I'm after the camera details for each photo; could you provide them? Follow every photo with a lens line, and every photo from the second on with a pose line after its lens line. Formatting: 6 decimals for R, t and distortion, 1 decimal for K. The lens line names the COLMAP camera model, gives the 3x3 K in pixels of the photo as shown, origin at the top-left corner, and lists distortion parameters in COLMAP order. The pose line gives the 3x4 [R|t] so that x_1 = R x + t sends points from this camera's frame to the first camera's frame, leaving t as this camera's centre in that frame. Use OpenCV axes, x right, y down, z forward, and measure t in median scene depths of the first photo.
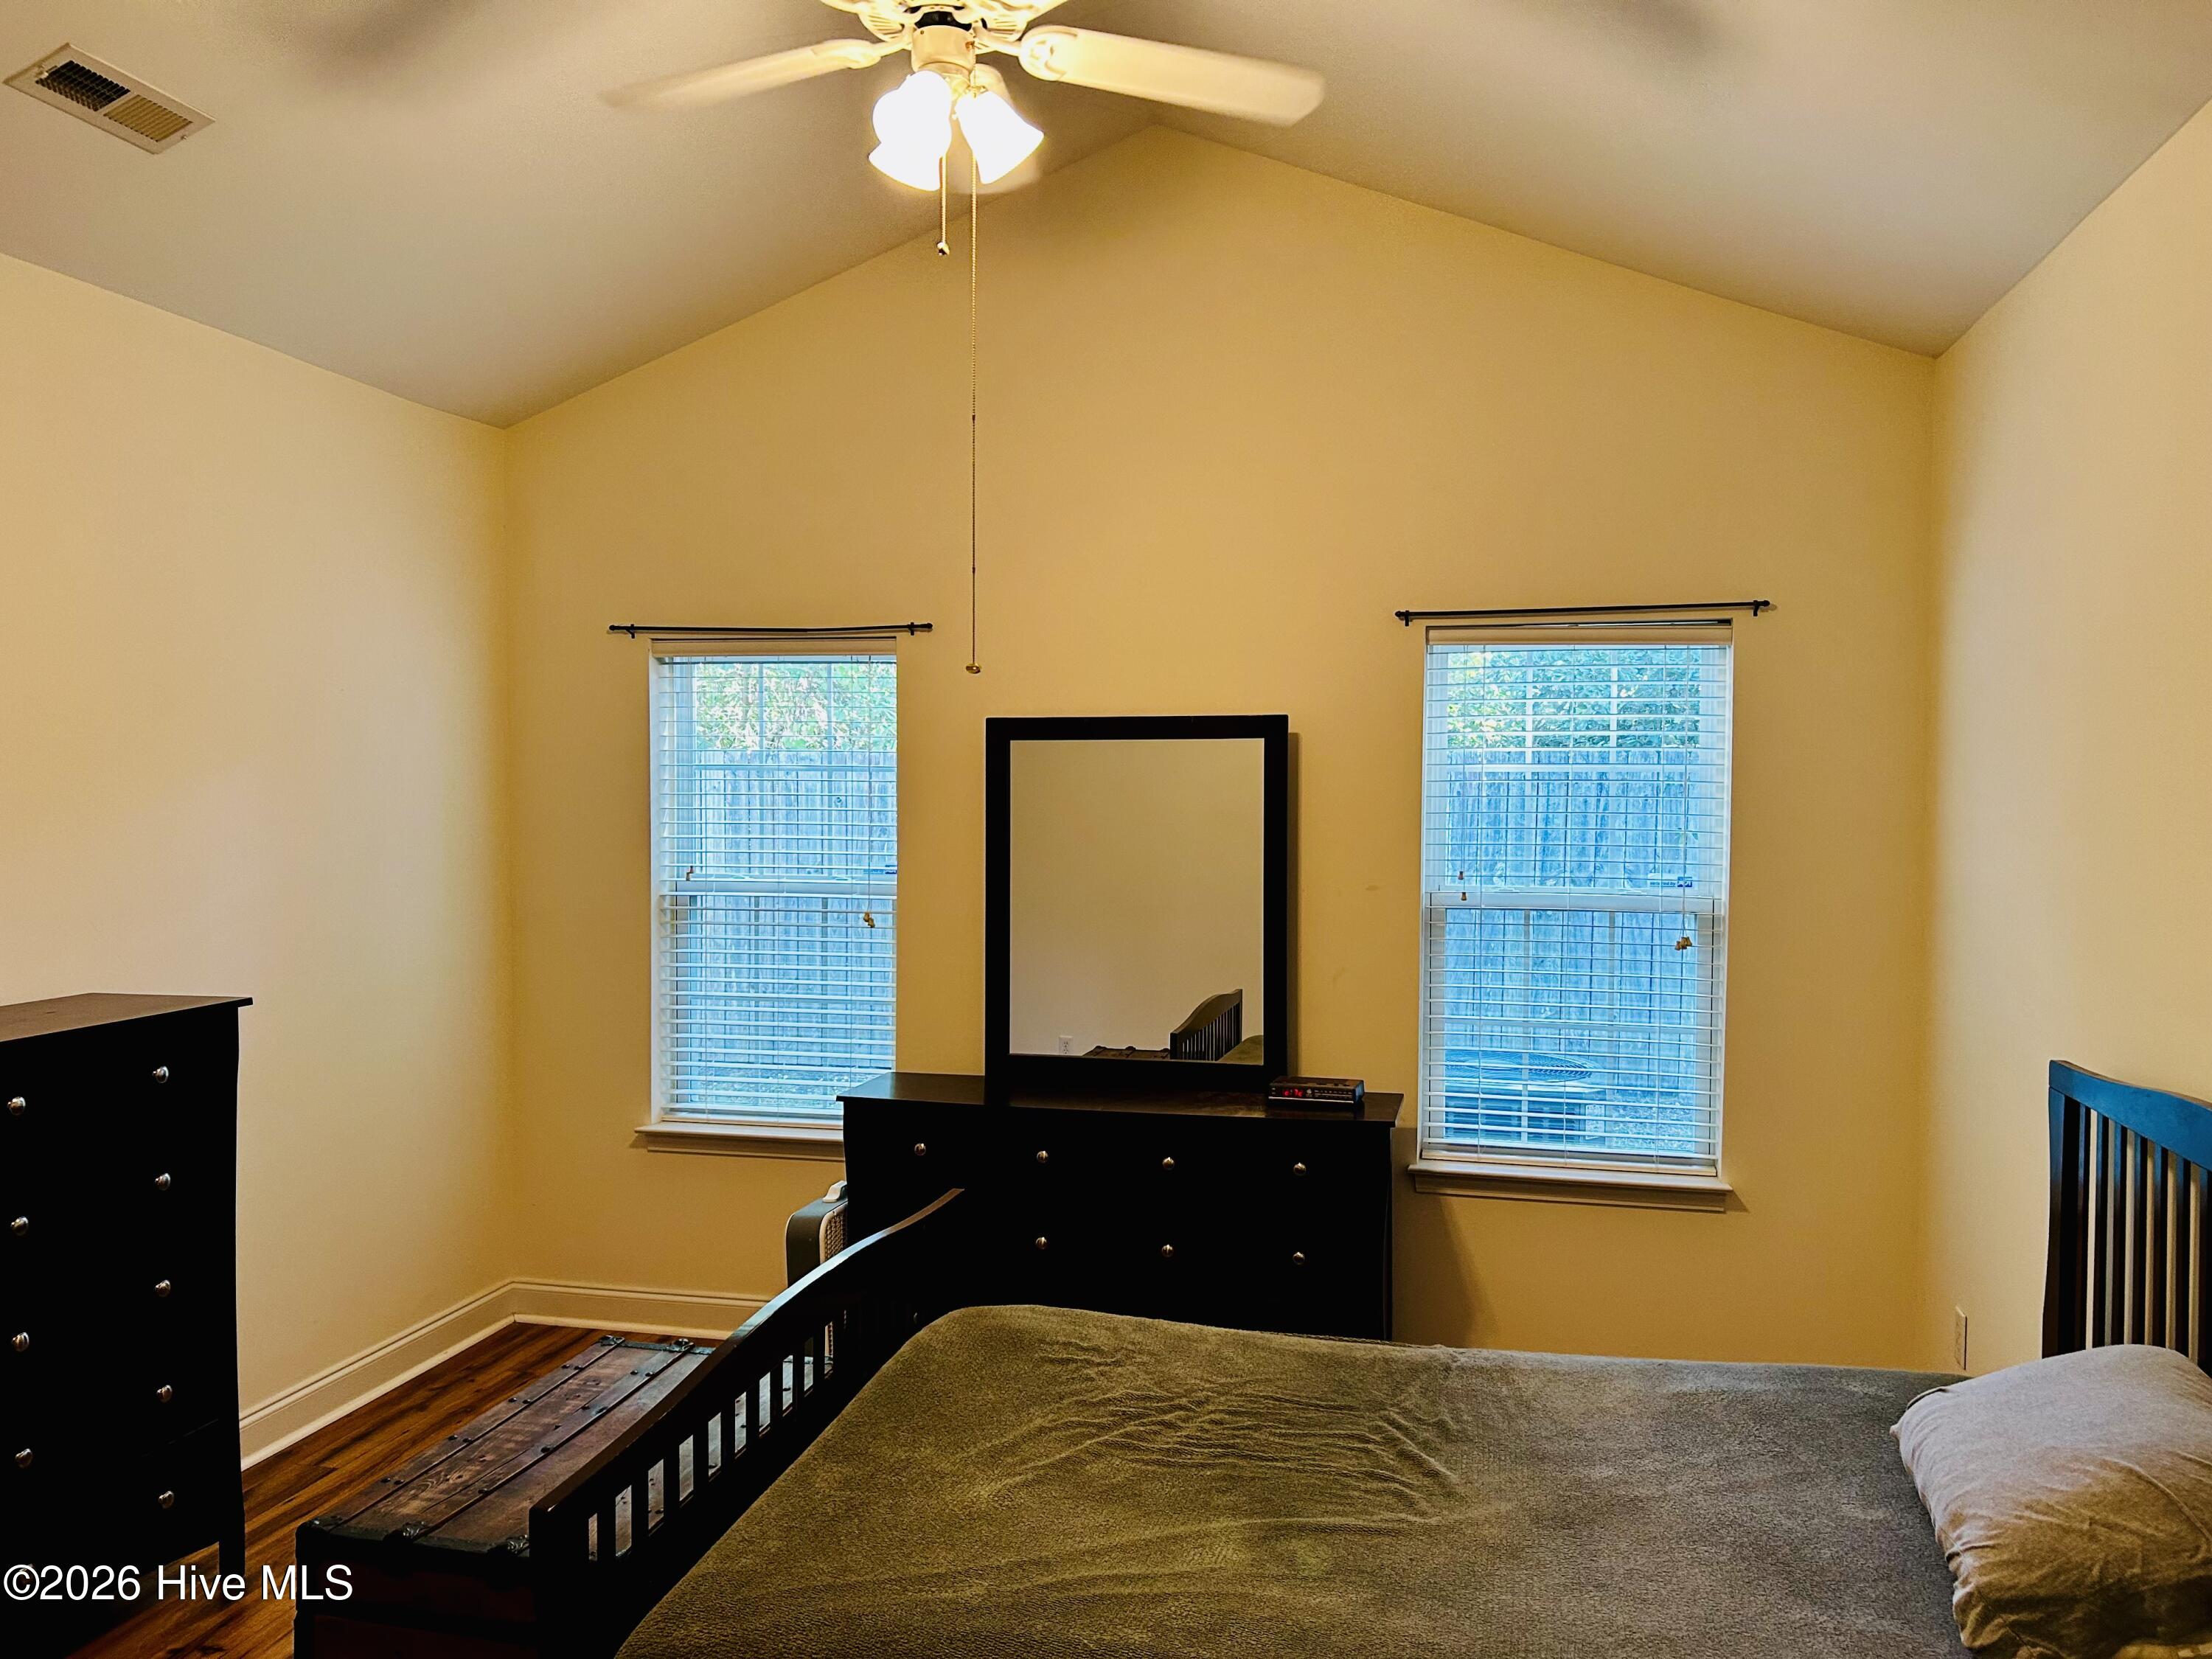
lens RADIAL K [[1656.5, 0, 1107.0], [0, 1656.5, 830.3], [0, 0, 1]] dist [0.042234, -0.056494]
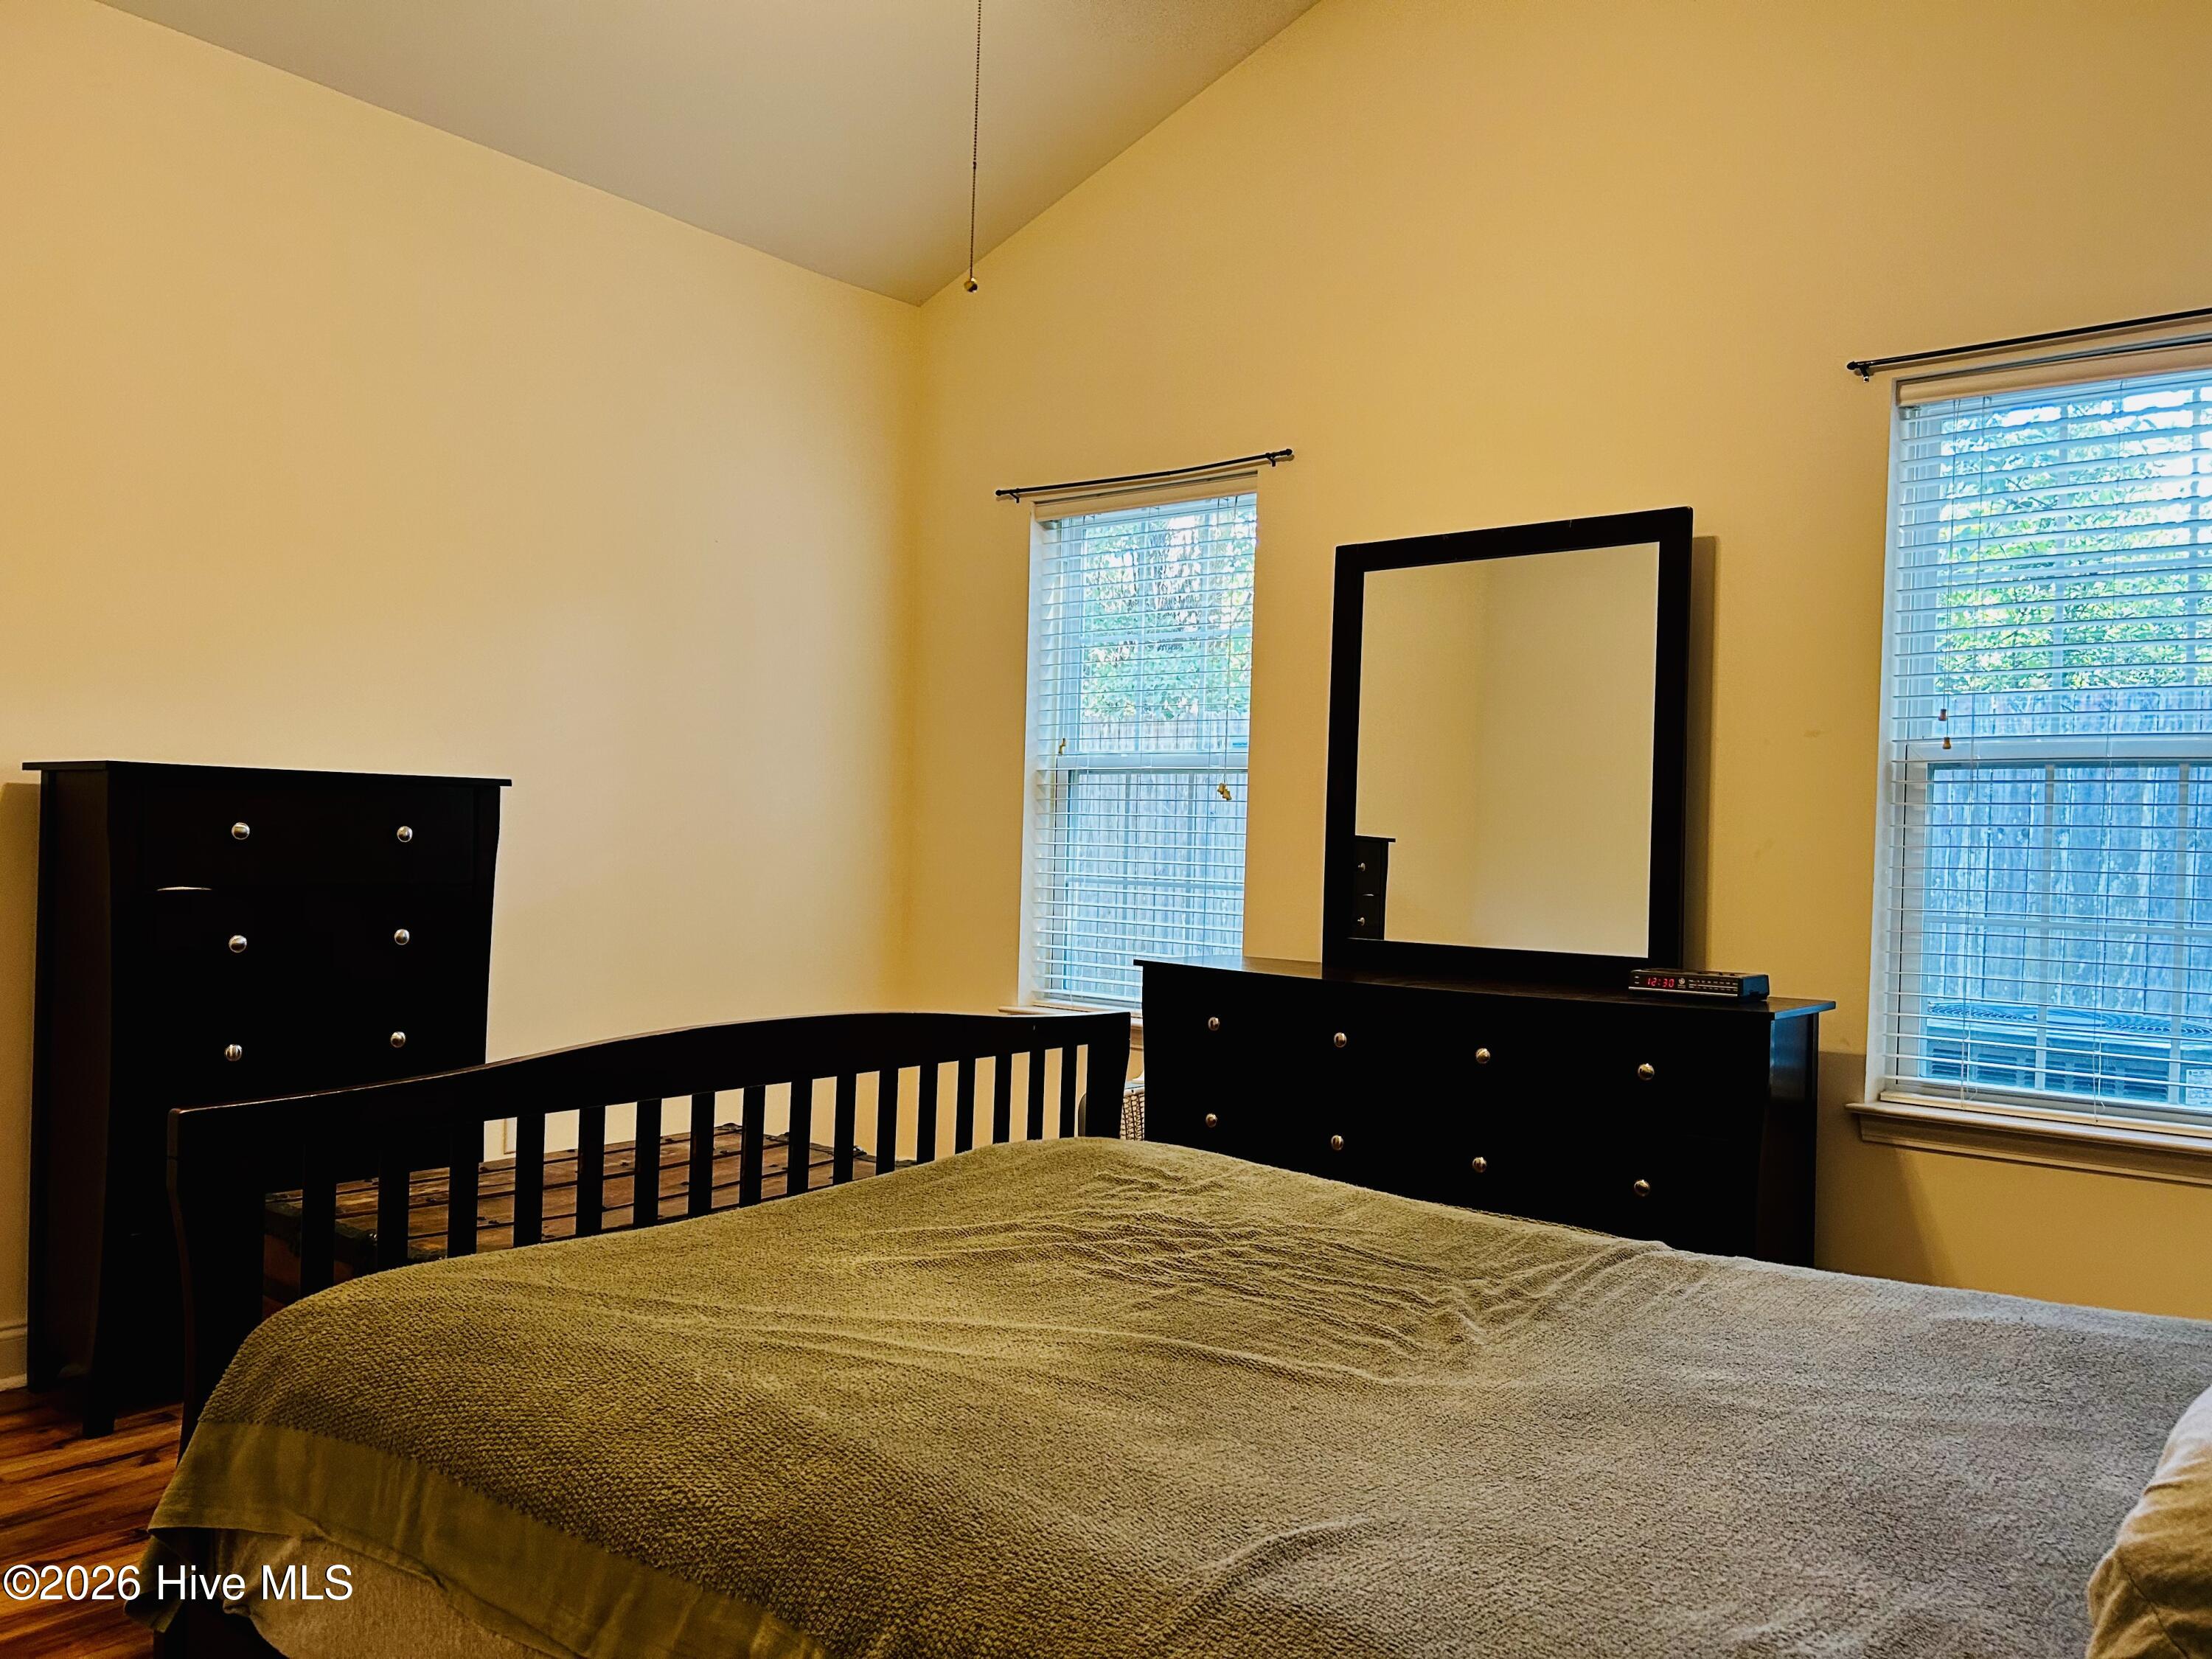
lens RADIAL K [[1656.5, 0, 1095.8], [0, 1656.5, 838.8], [0, 0, 1]] dist [0.042234, -0.056494]
pose [[0.898229, 0.020241, -0.439062, 0.207408], [-0.036483, 0.998925, -0.028584, 0.119421], [0.438011, 0.041694, 0.898002, 0.182614]]
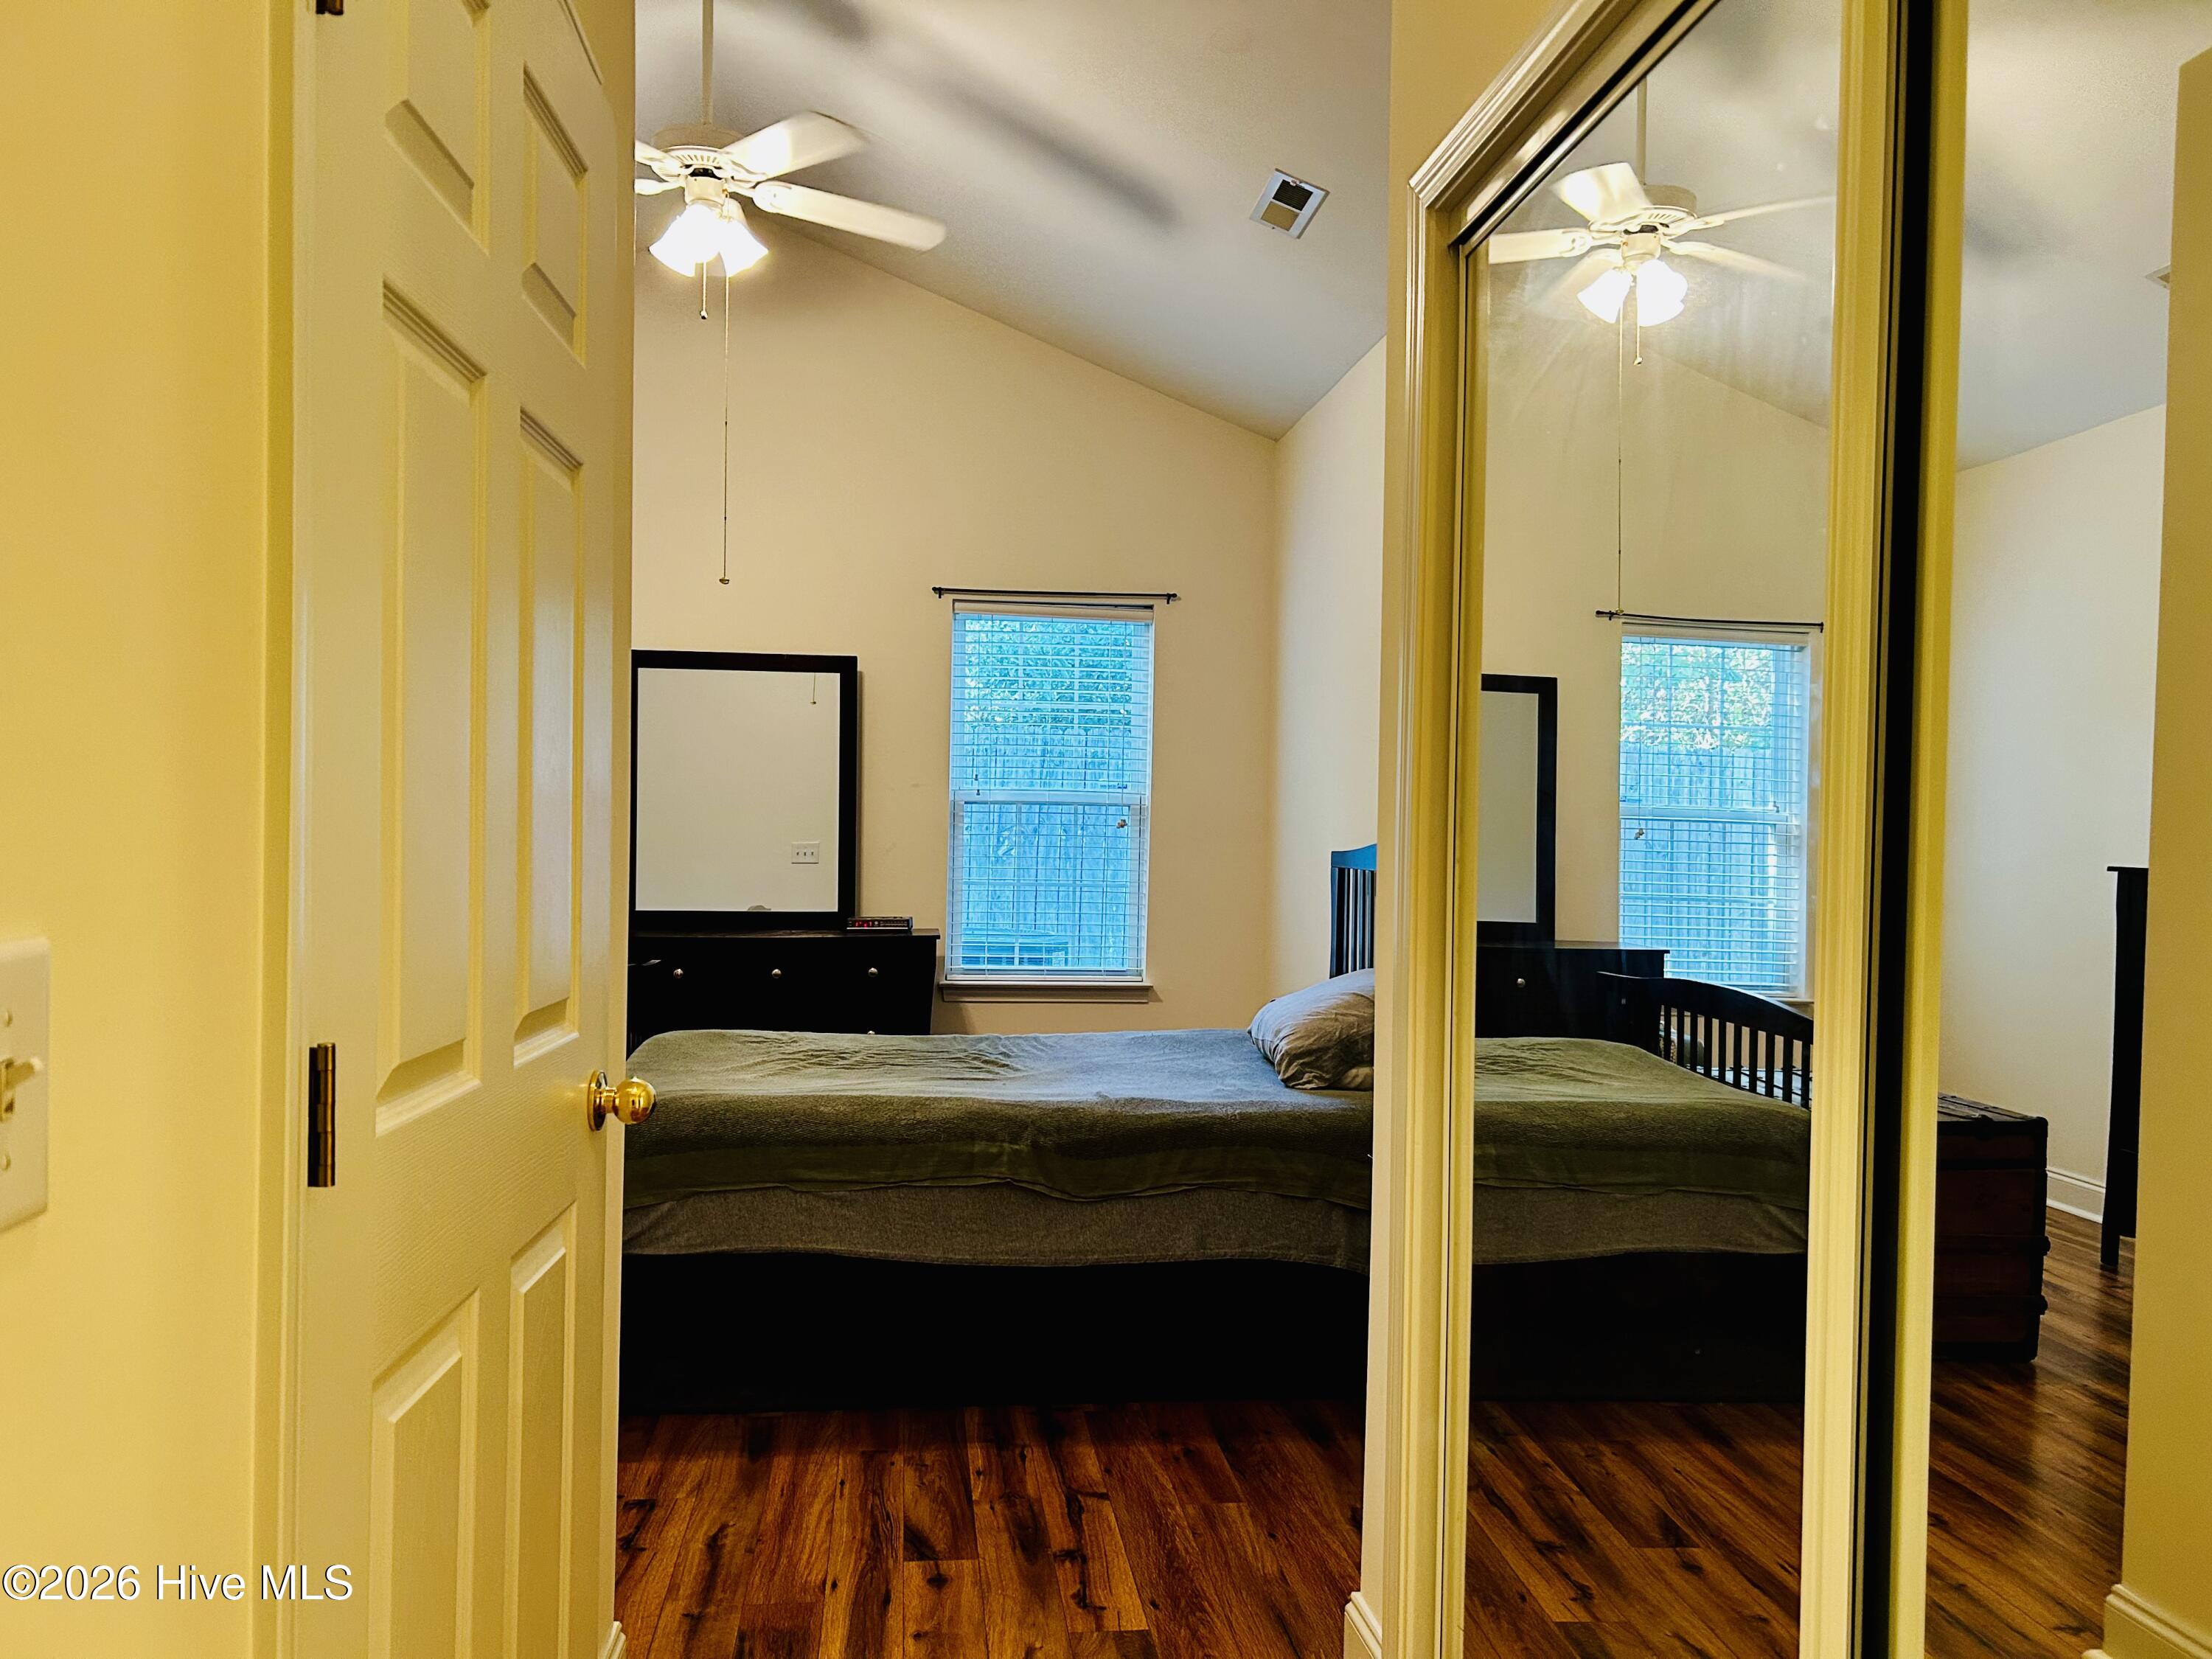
lens RADIAL K [[1656.5, 0, 1091.1], [0, 1656.5, 842.8], [0, 0, 1]] dist [0.042234, -0.056494]
pose [[0.942584, 0.006261, 0.333910, -0.170088], [-0.001112, 0.999878, -0.015607, 0.108050], [-0.333967, 0.014339, 0.942476, -0.373348]]
